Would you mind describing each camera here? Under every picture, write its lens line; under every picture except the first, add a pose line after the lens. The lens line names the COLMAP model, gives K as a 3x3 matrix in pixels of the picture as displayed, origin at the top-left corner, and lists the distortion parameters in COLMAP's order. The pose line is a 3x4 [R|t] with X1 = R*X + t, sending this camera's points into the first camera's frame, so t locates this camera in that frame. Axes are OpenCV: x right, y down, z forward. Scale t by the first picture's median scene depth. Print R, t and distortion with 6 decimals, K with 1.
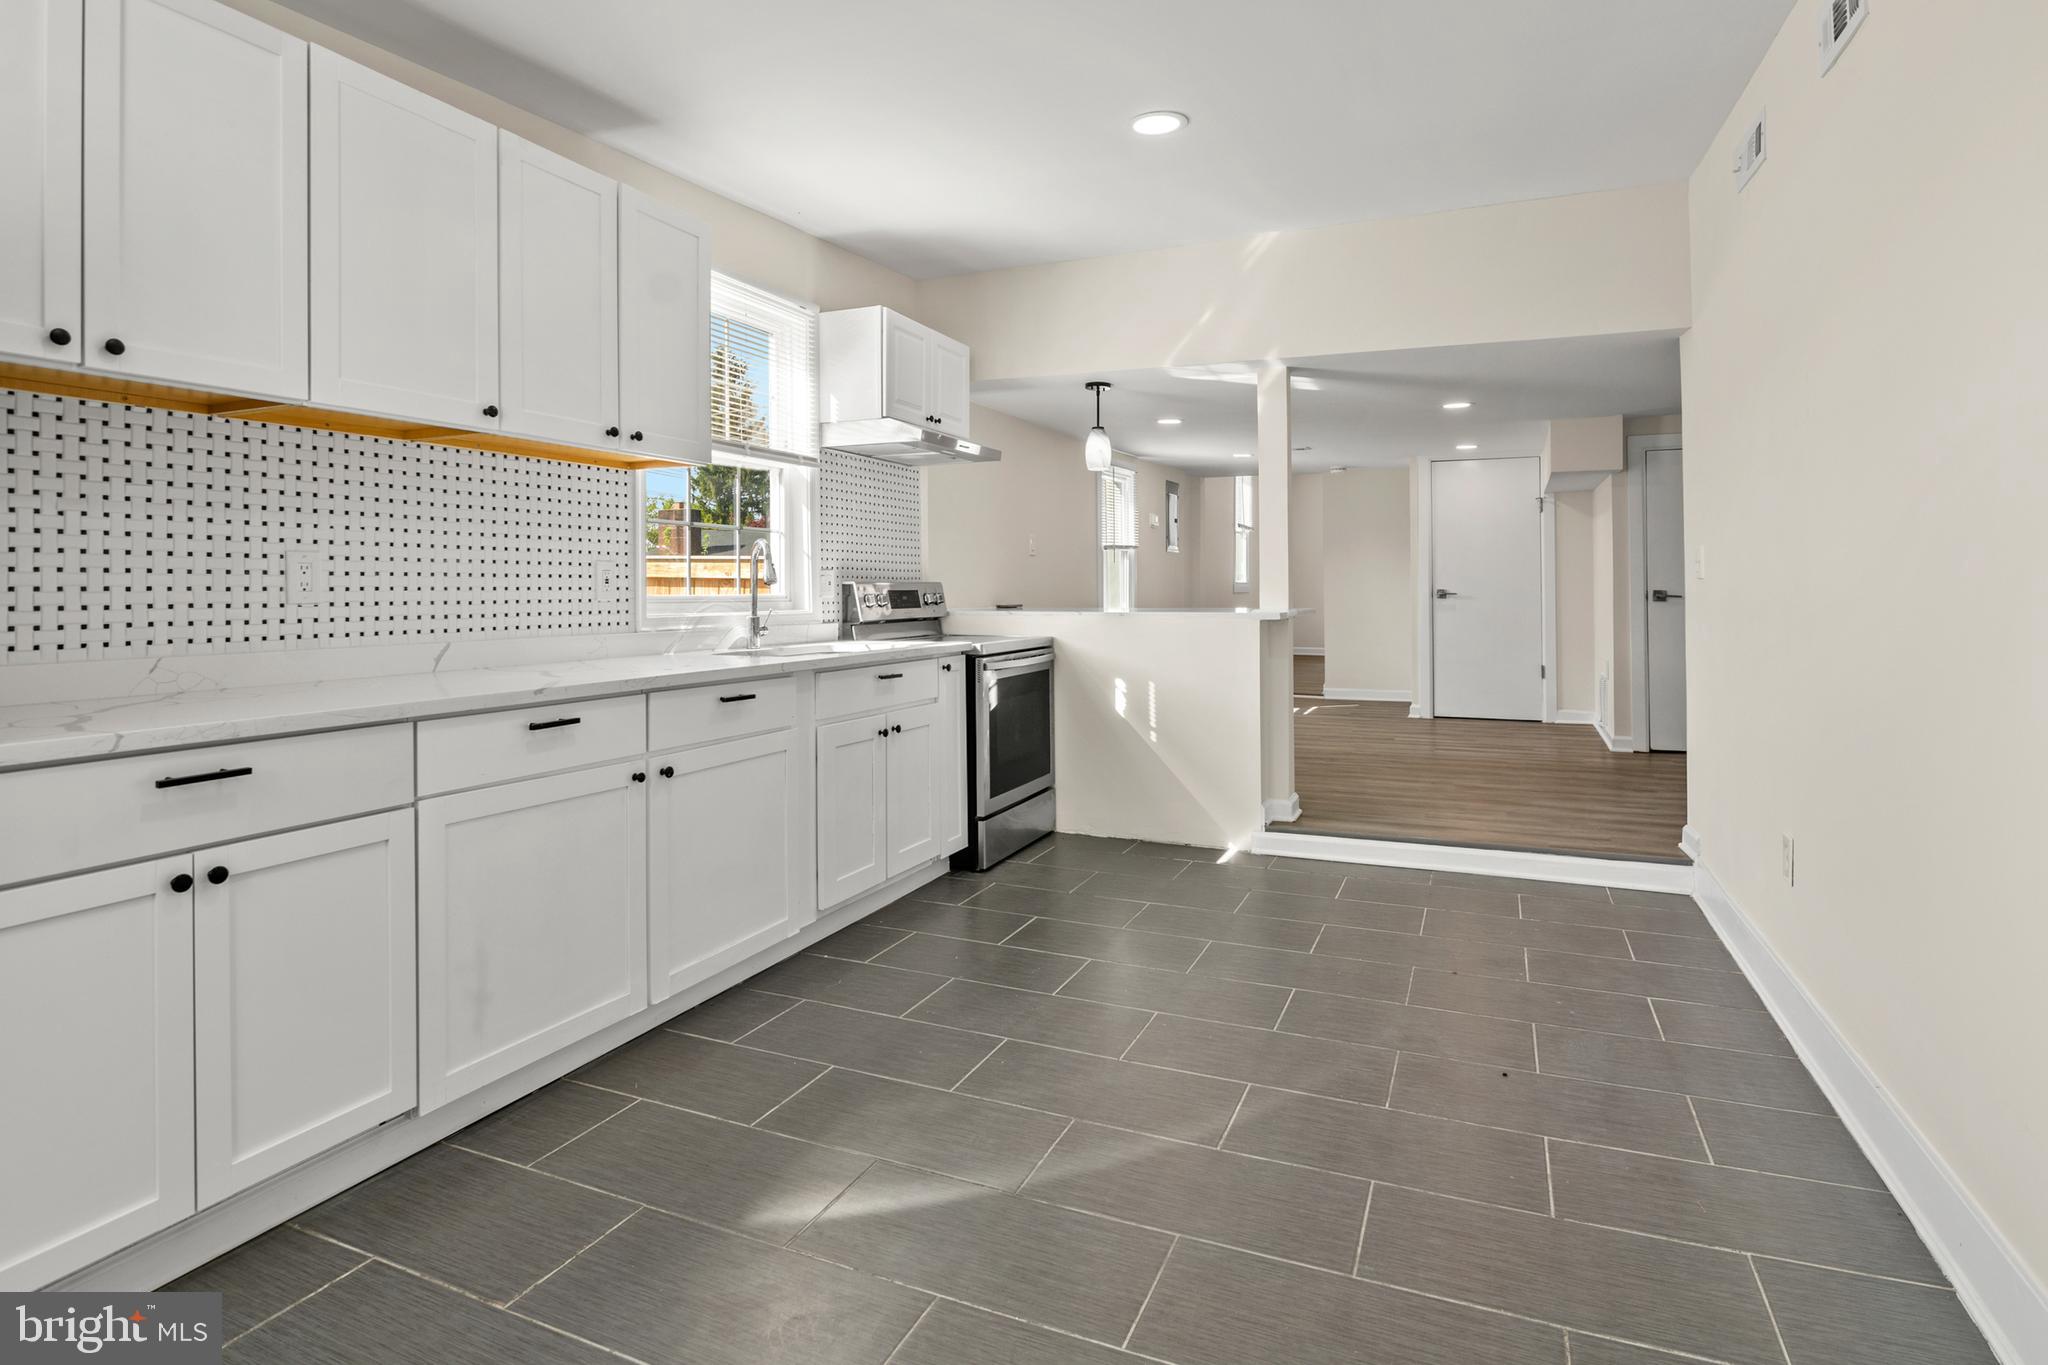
lens RADIAL K [[1028.1, 0, 1014.6], [0, 1028.1, 579.1], [0, 0, 1]] dist [0.002166, -0.000640]
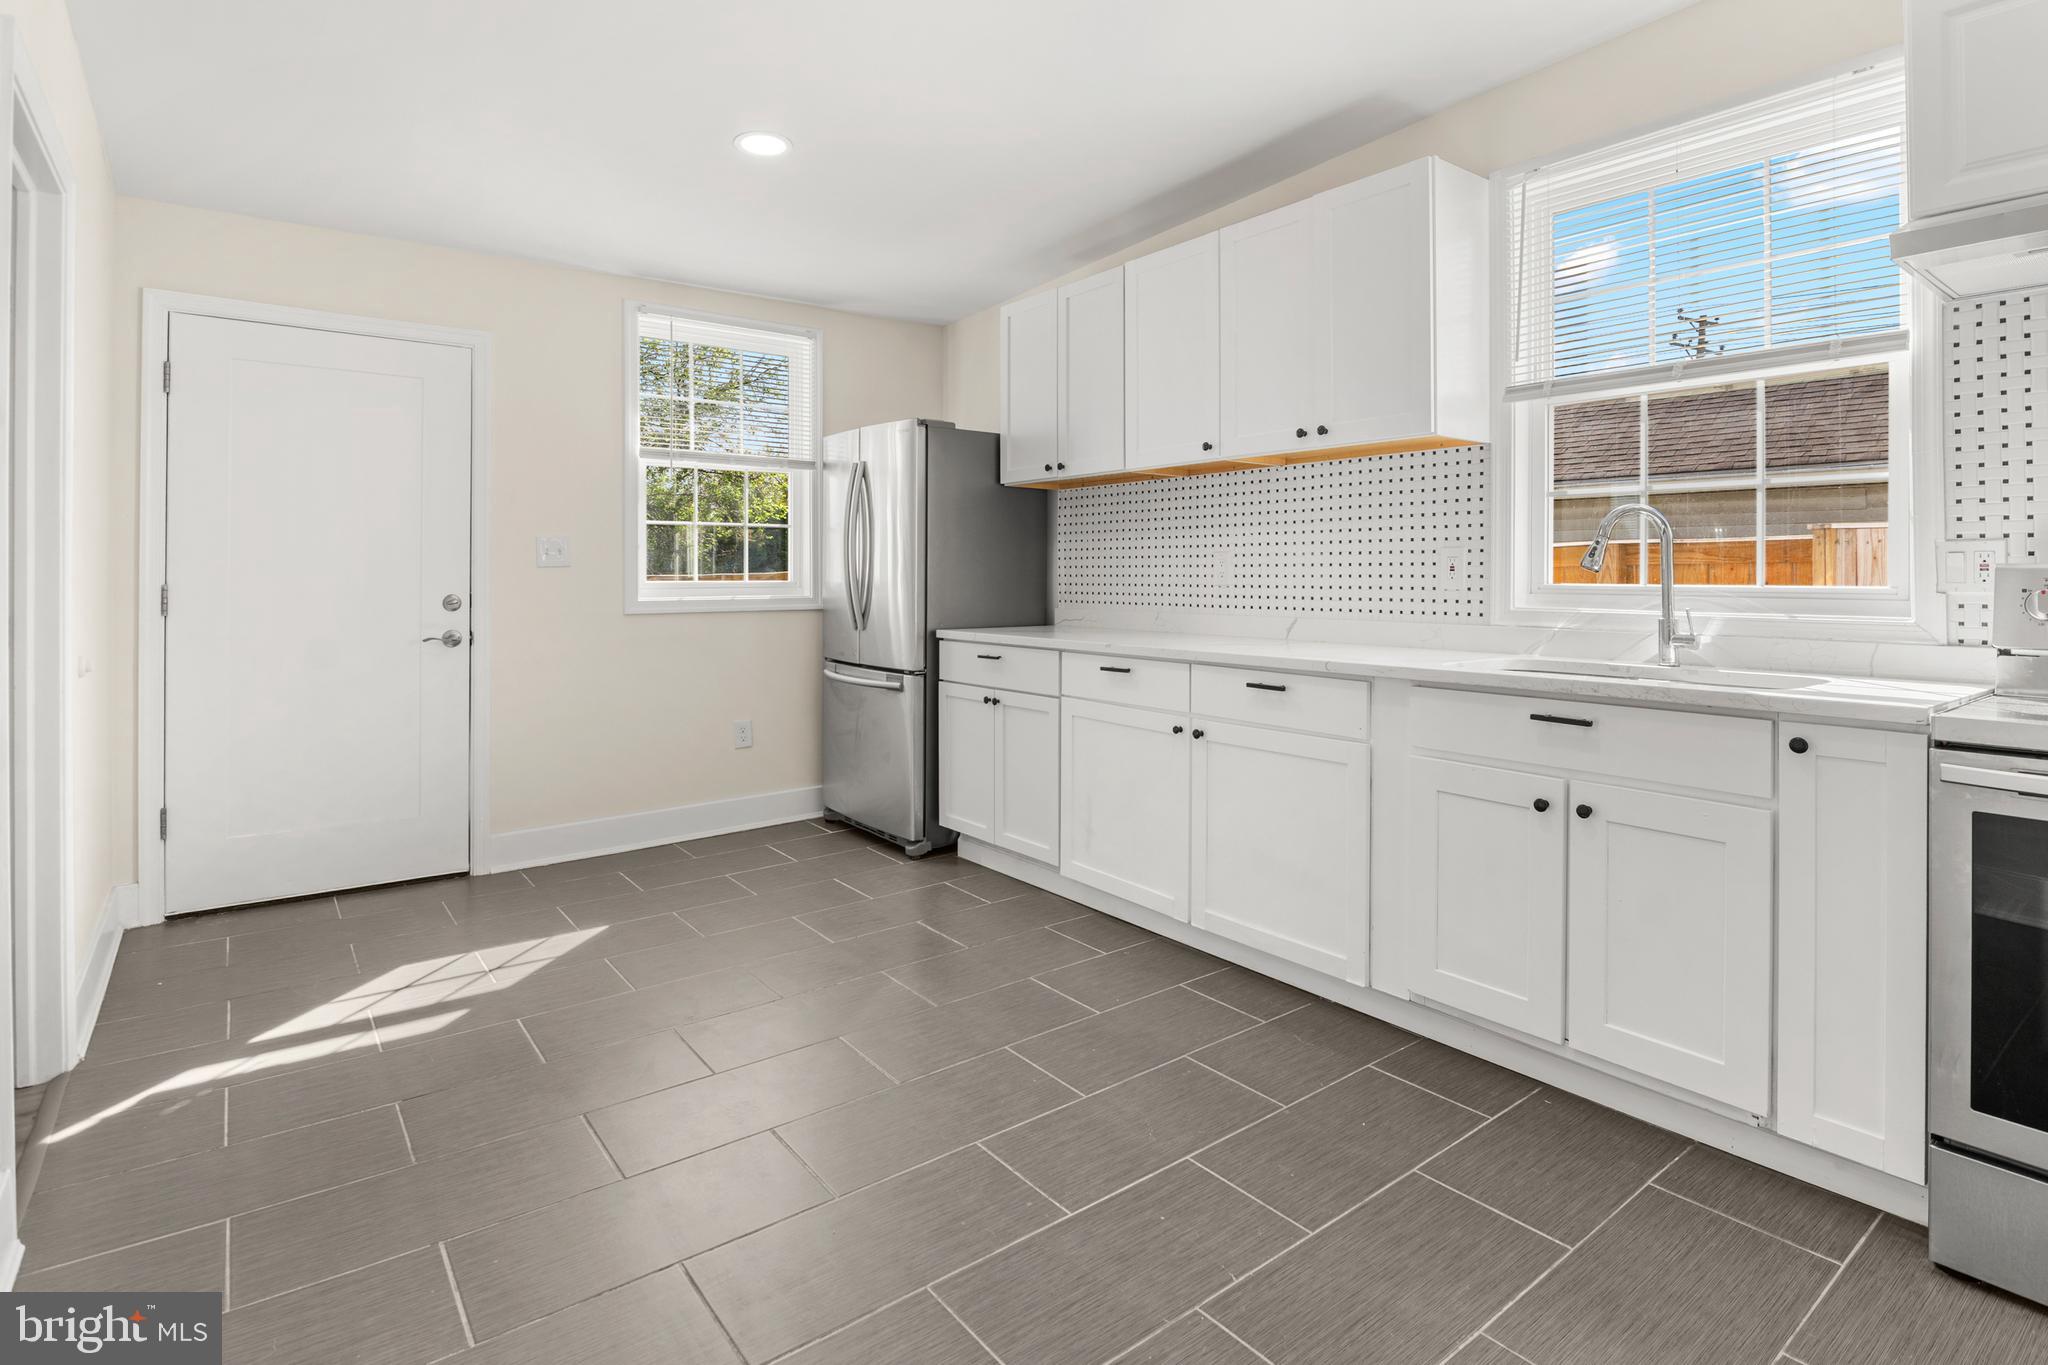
lens RADIAL K [[1028.1, 0, 1014.6], [0, 1028.1, 579.1], [0, 0, 1]] dist [0.002166, -0.000640]
pose [[-0.466168, 0.007318, -0.884666, 0.657616], [0.010307, 0.999943, 0.002840, 0.005184], [0.884636, -0.007794, -0.466216, 1.131924]]
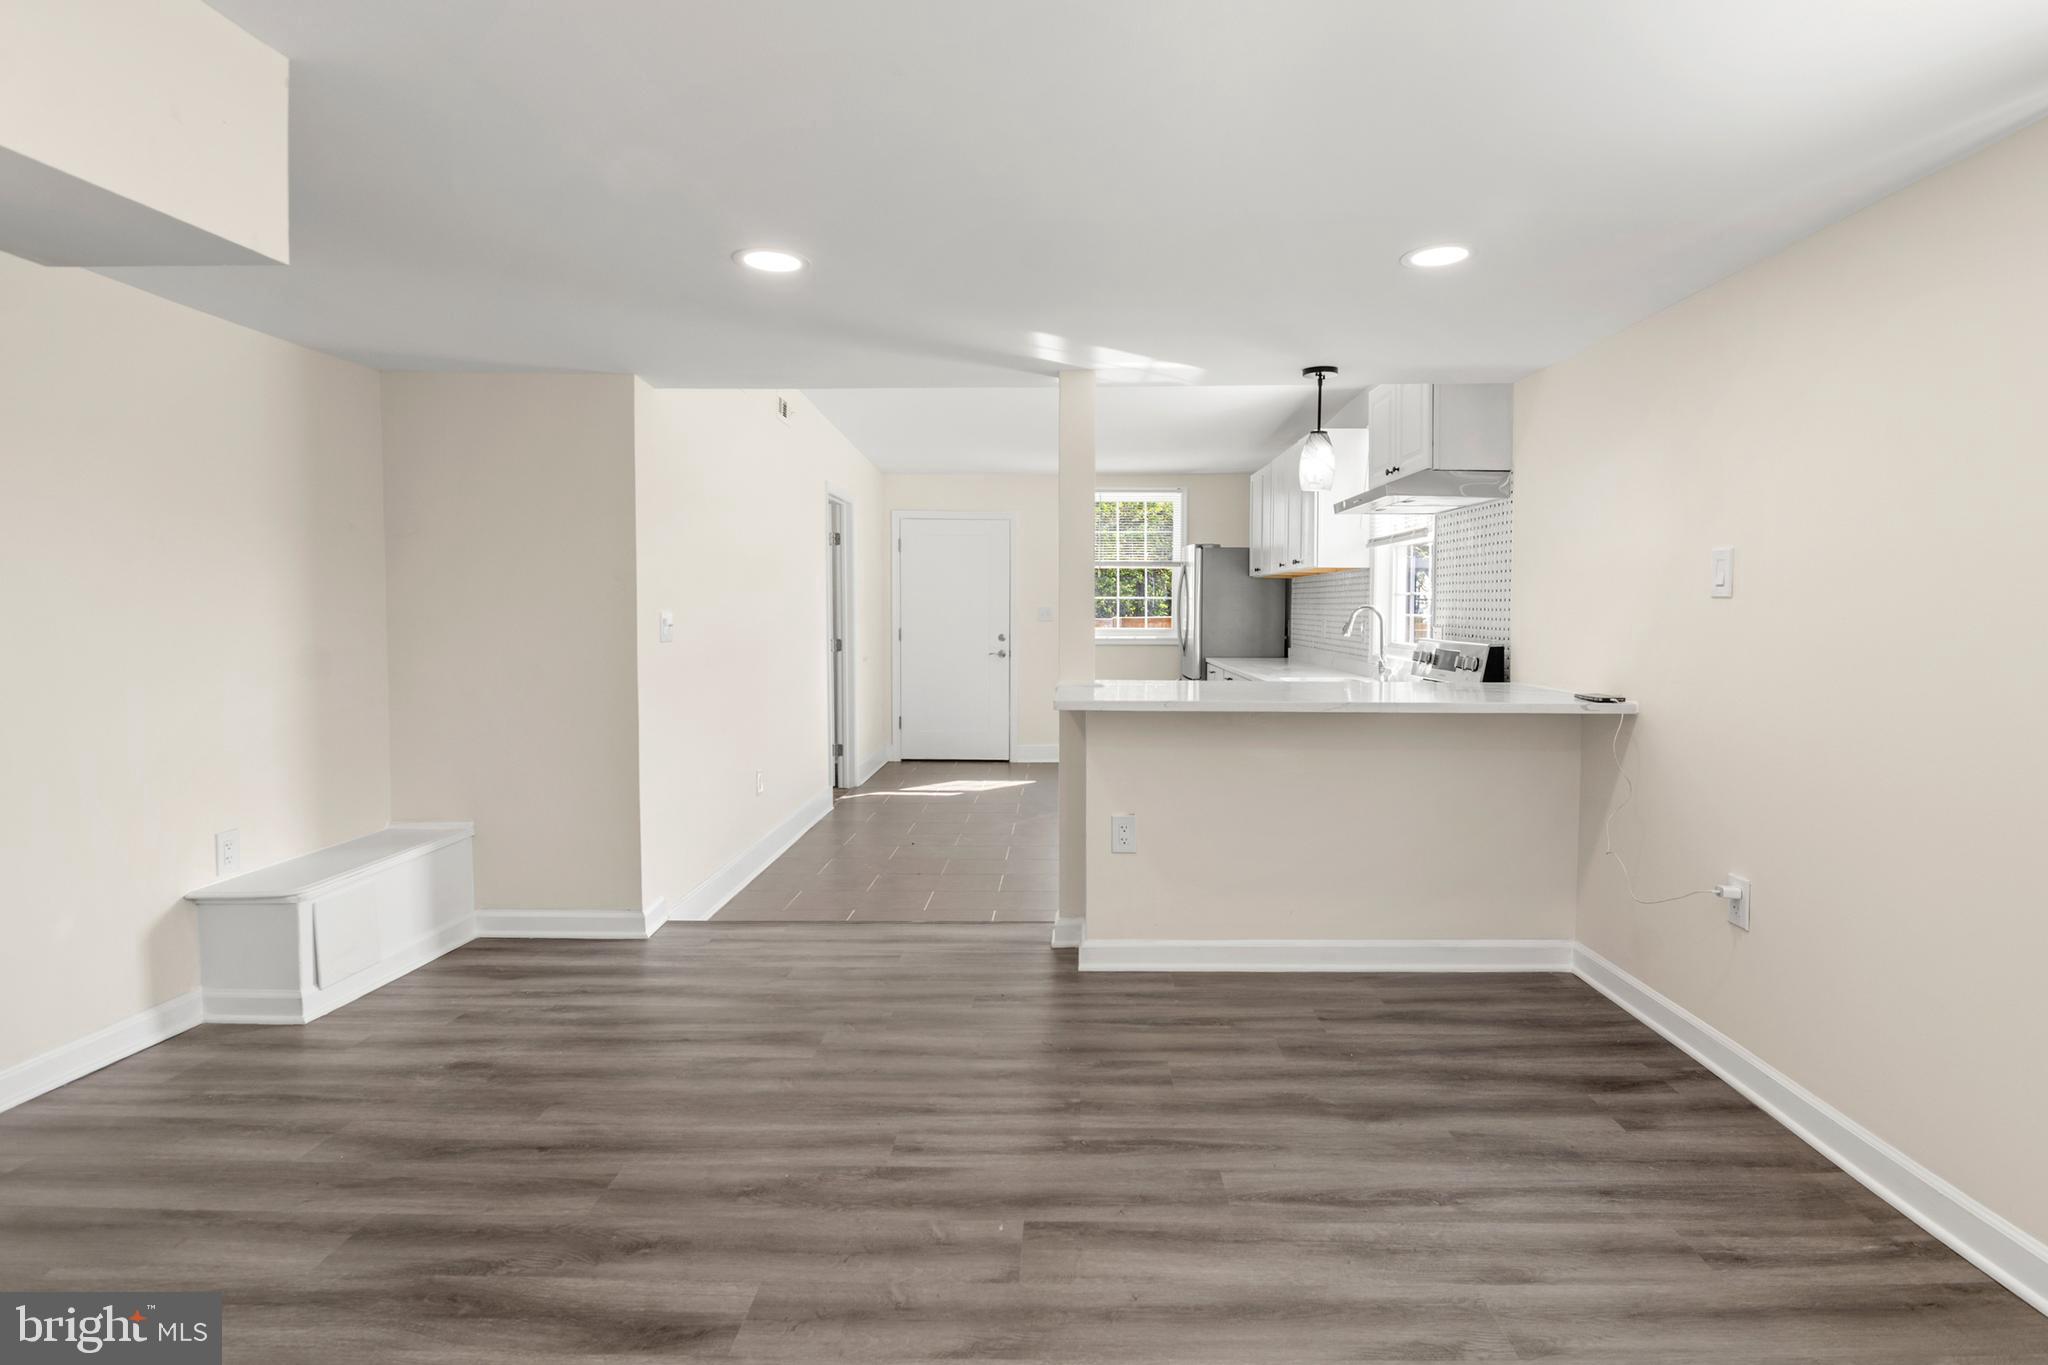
lens RADIAL K [[1006.3, 0, 1074.5], [0, 1006.3, 644.7], [0, 0, 1]] dist [0.000616, -0.000907]
pose [[-0.902124, 0.018196, -0.431093, 0.857522], [0.005076, 0.999489, 0.031564, -0.034555], [0.431447, 0.026287, -0.901755, 2.470220]]
